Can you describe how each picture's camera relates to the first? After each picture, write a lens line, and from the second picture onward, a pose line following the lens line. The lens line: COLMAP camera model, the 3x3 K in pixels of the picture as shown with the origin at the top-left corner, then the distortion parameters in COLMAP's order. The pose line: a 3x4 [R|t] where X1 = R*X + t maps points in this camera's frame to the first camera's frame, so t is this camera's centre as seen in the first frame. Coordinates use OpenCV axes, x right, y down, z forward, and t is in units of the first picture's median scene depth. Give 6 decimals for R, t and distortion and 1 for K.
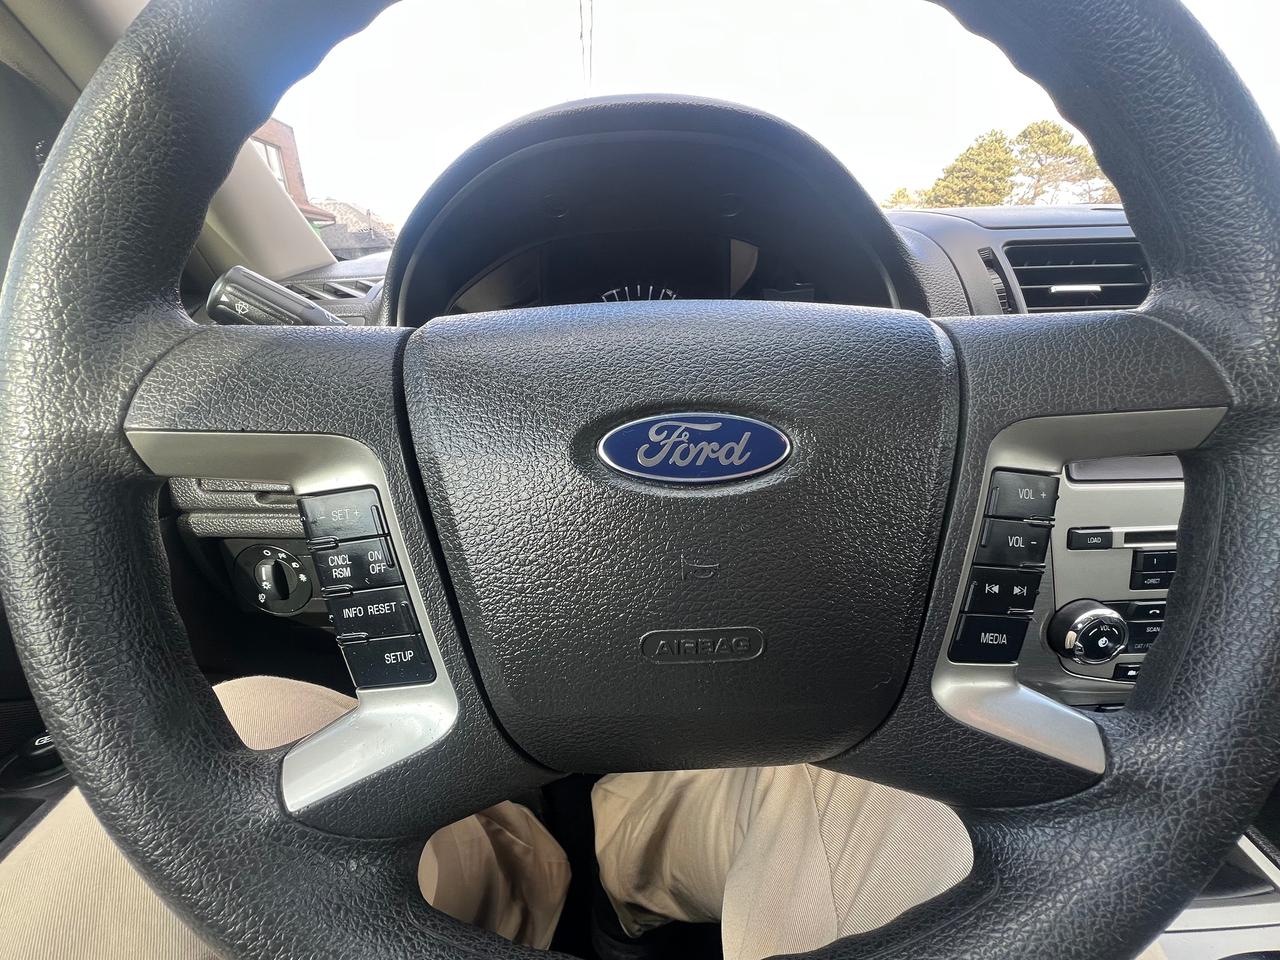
lens RADIAL K [[521.1, 0, 634.1], [0, 521.1, 475.1], [0, 0, 1]] dist [-0.010746, 0.000504]
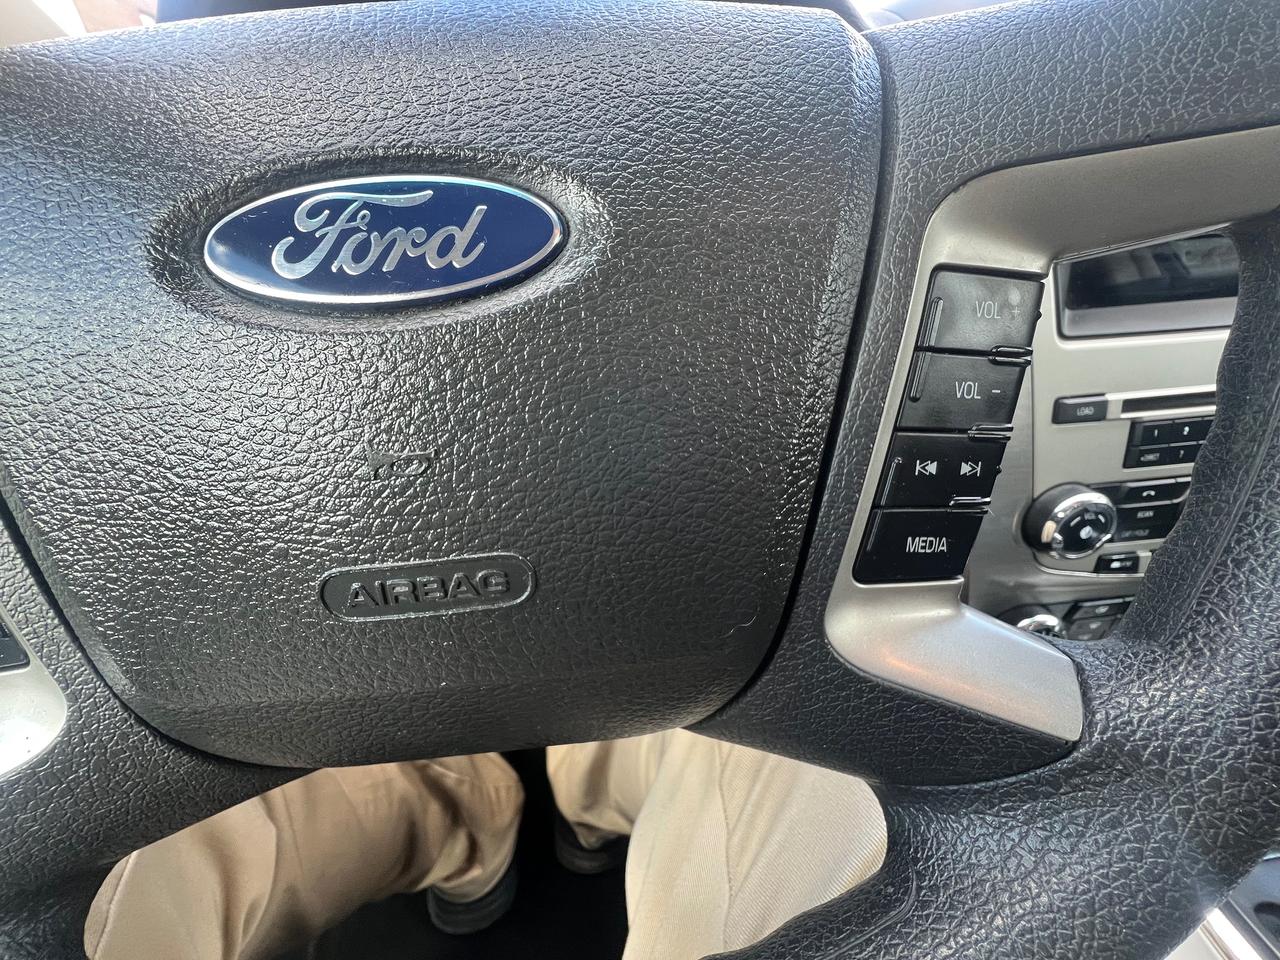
lens RADIAL K [[521.1, 0, 644.5], [0, 521.1, 475.1], [0, 0, 1]] dist [-0.010746, 0.000504]
pose [[0.998110, -0.057772, 0.020943, 0.356622], [0.053609, 0.985201, 0.162806, 0.113333], [-0.030039, -0.161376, 0.986436, 0.411643]]
